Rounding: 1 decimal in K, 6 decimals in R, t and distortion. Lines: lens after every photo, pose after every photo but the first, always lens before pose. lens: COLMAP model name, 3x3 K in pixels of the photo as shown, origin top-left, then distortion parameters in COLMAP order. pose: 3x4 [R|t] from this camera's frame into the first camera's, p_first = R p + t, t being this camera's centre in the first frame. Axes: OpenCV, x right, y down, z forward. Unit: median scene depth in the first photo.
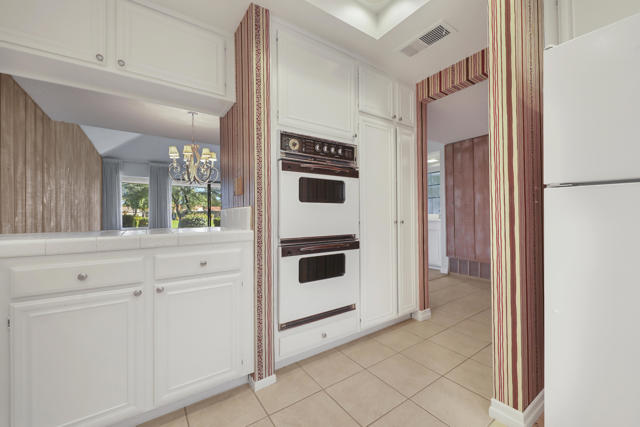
lens RADIAL K [[256.1, 0, 321.9], [0, 256.1, 212.9], [0, 0, 1]] dist [-0.001746, -0.000174]
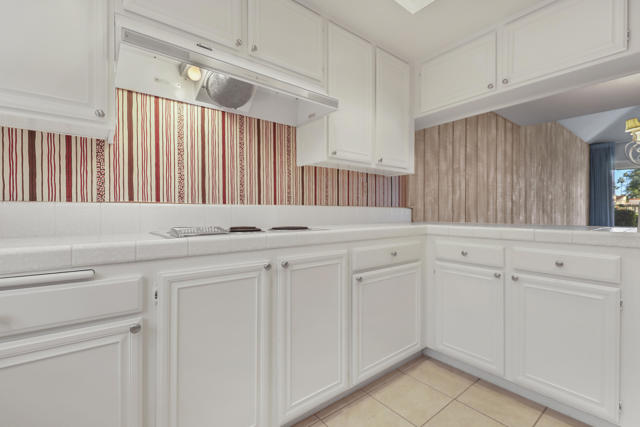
lens RADIAL K [[290.6, 0, 322.4], [0, 290.6, 213.6], [0, 0, 1]] dist [0.027799, -0.000179]
pose [[0.068893, 0.016104, -0.997494, 0.218492], [0.004351, 0.999855, 0.016443, -0.002501], [0.997615, -0.005473, 0.068813, 0.027127]]
